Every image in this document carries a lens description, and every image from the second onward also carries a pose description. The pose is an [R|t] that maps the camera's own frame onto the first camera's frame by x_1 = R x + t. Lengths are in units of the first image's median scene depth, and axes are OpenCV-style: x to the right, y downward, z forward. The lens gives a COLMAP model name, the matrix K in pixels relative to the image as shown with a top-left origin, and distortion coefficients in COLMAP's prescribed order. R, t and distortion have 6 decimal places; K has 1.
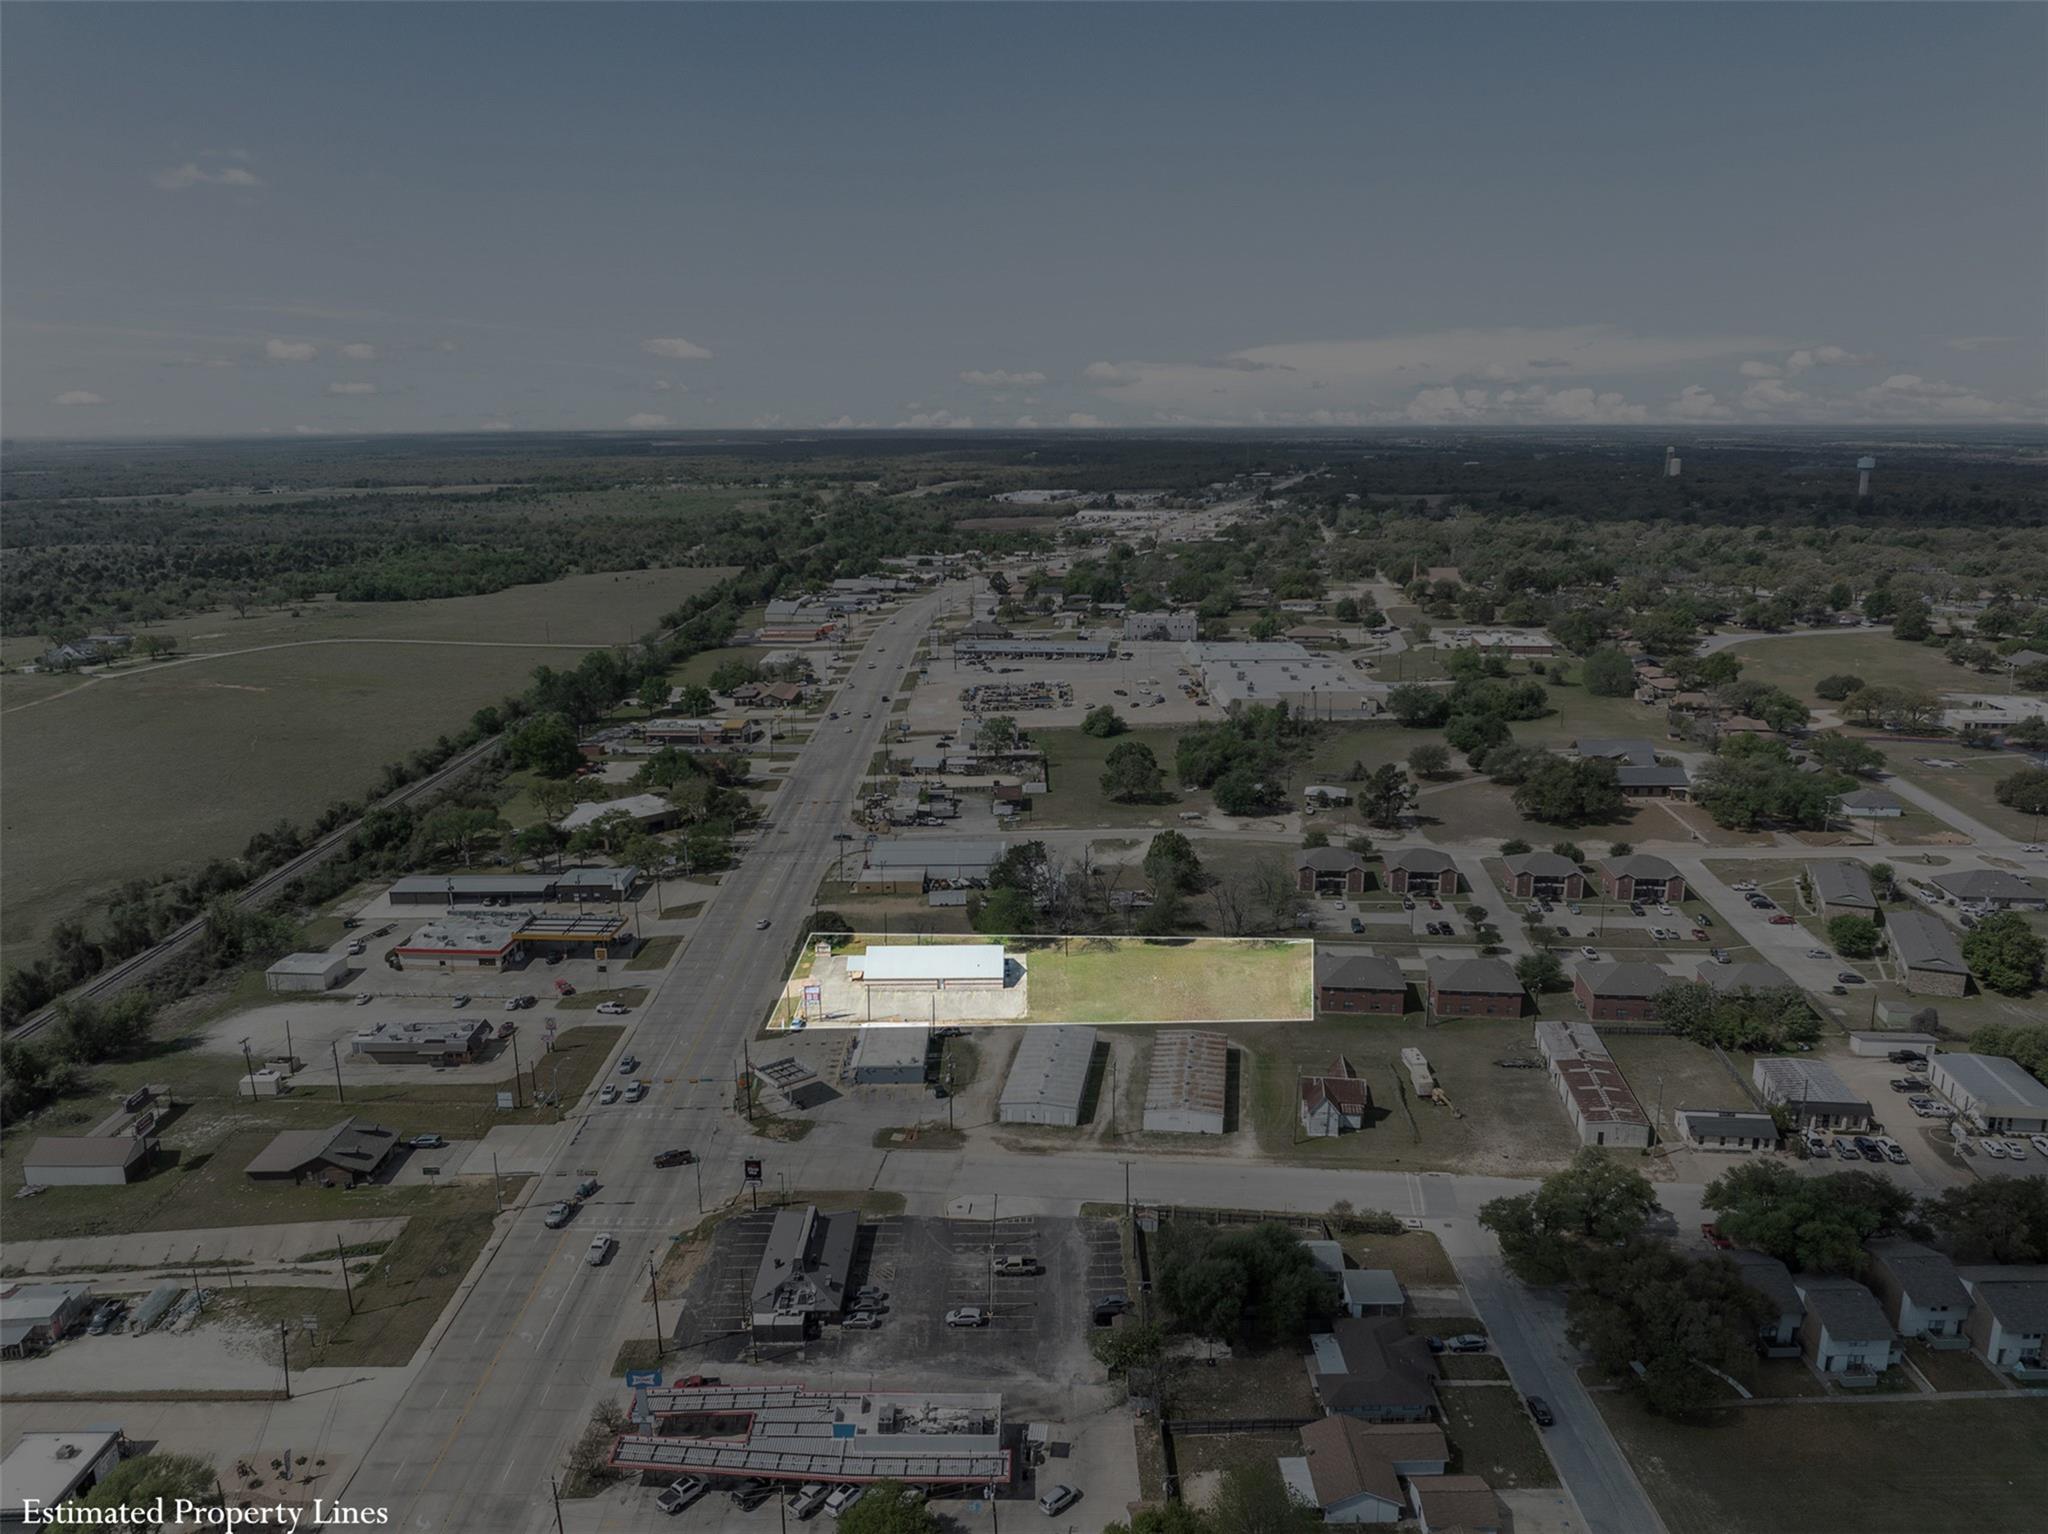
lens RADIAL K [[1435.9, 0, 1024.0], [0, 1435.9, 767.0], [0, 0, 1]] dist [-0.044191, 0.002095]
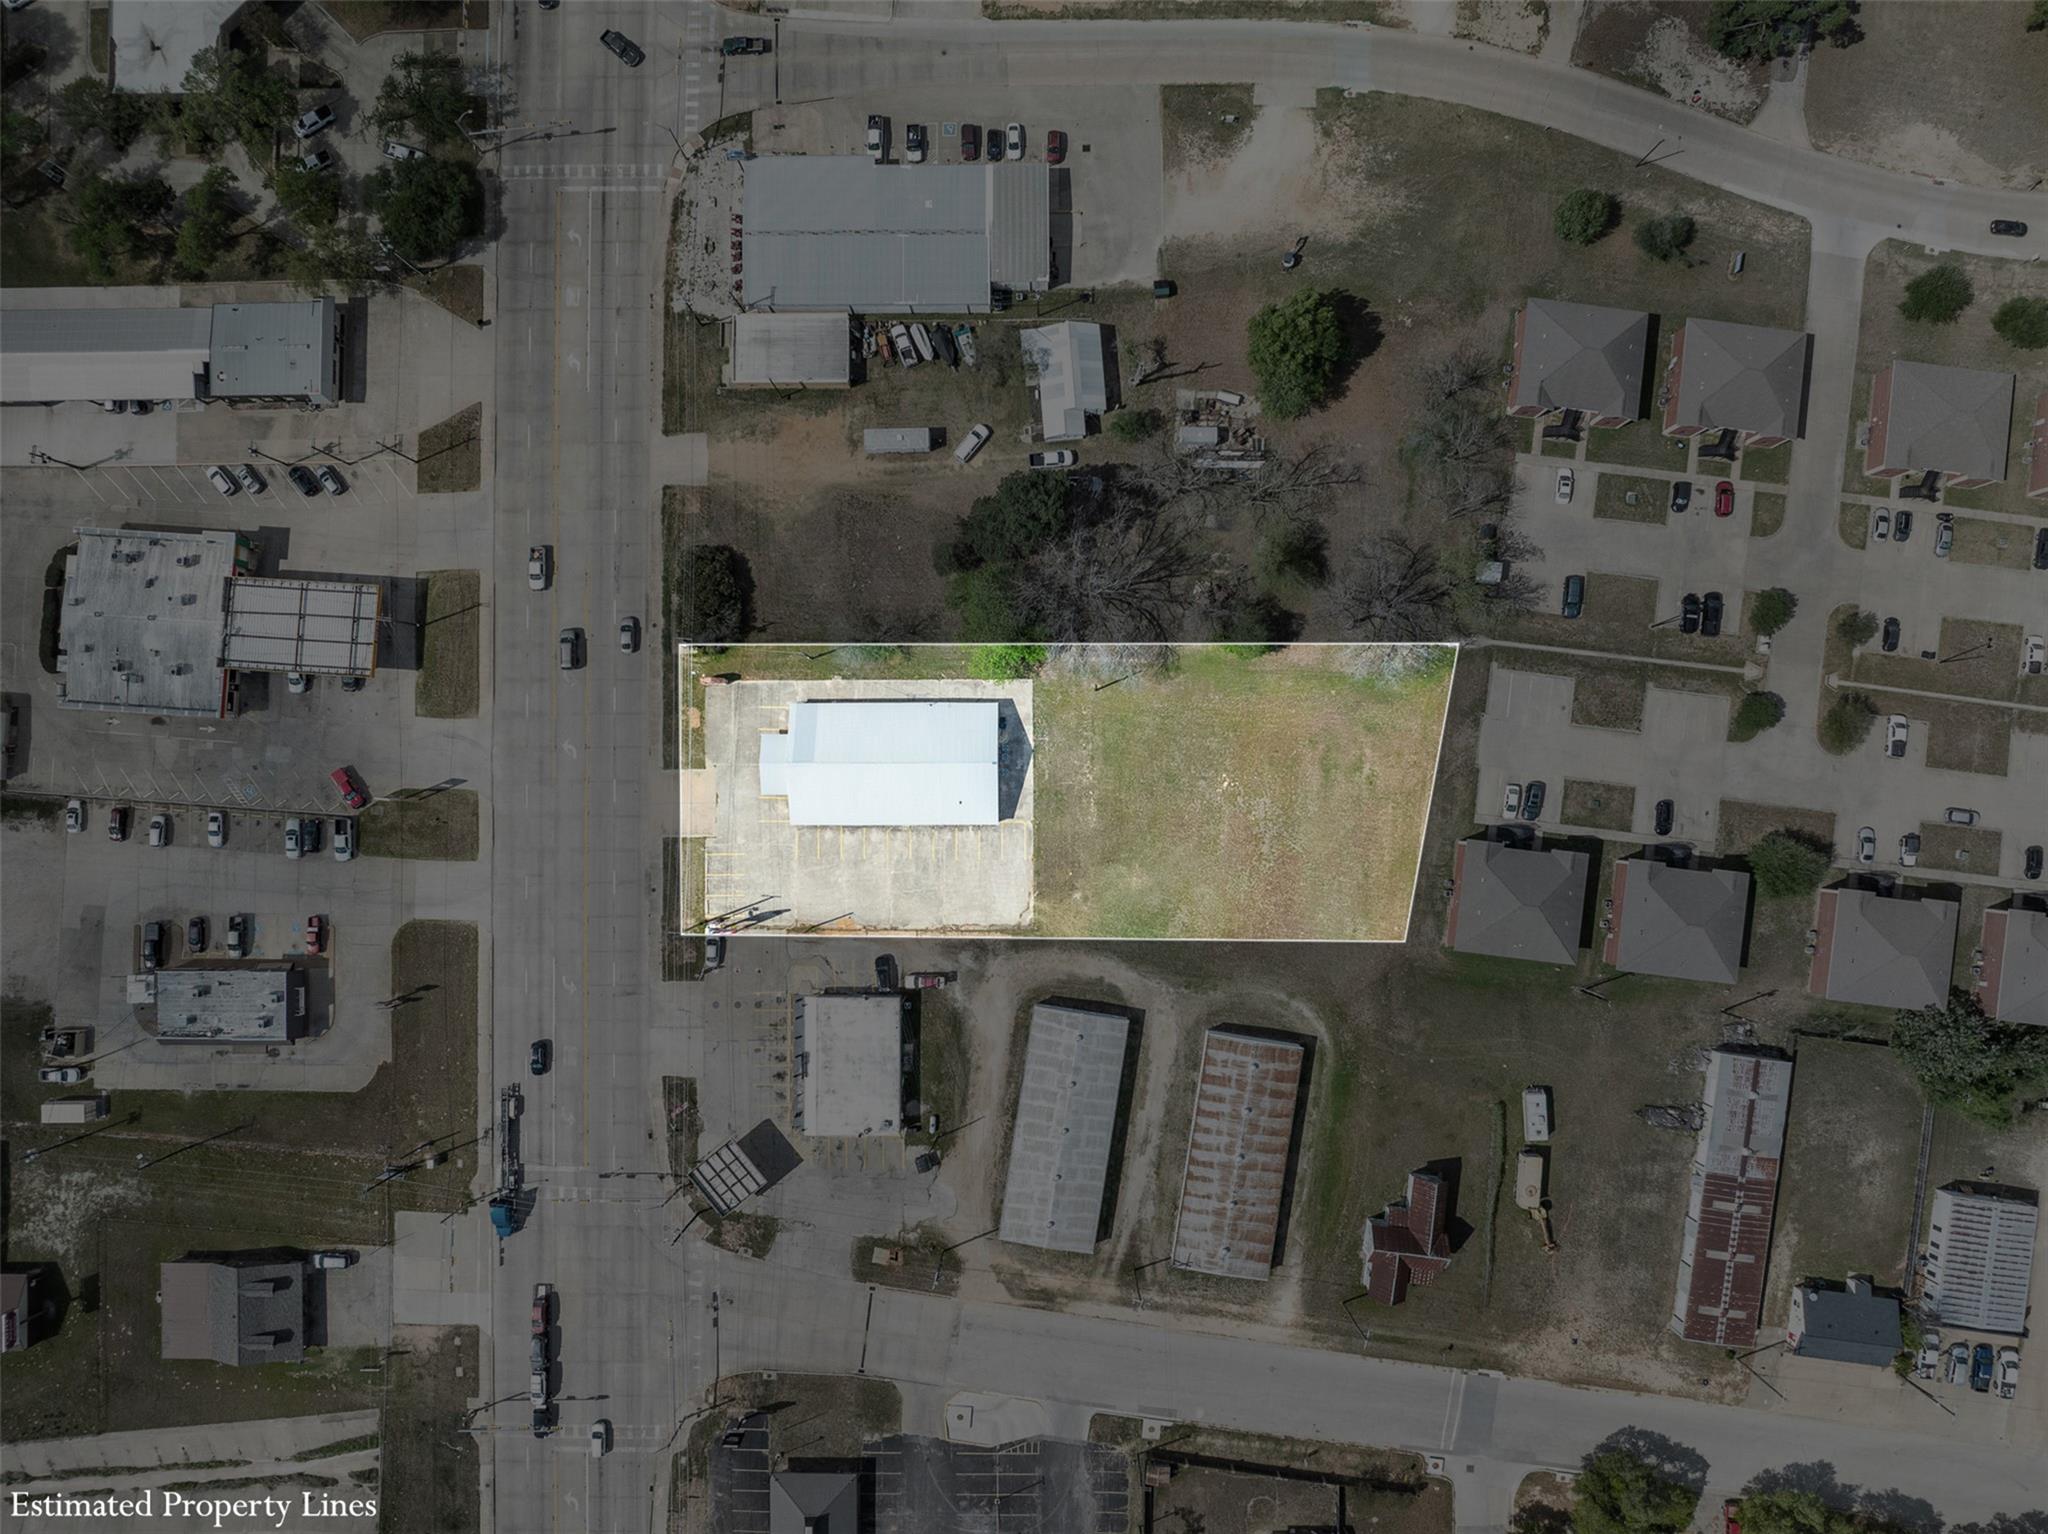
lens RADIAL K [[1435.9, 0, 1024.0], [0, 1435.9, 767.0], [0, 0, 1]] dist [-0.044191, 0.002095]
pose [[1.000000, 0.000576, -0.000609, -0.002660], [0.000439, 0.259034, 0.965868, -0.606146], [0.000714, -0.965868, 0.259033, 1.013489]]
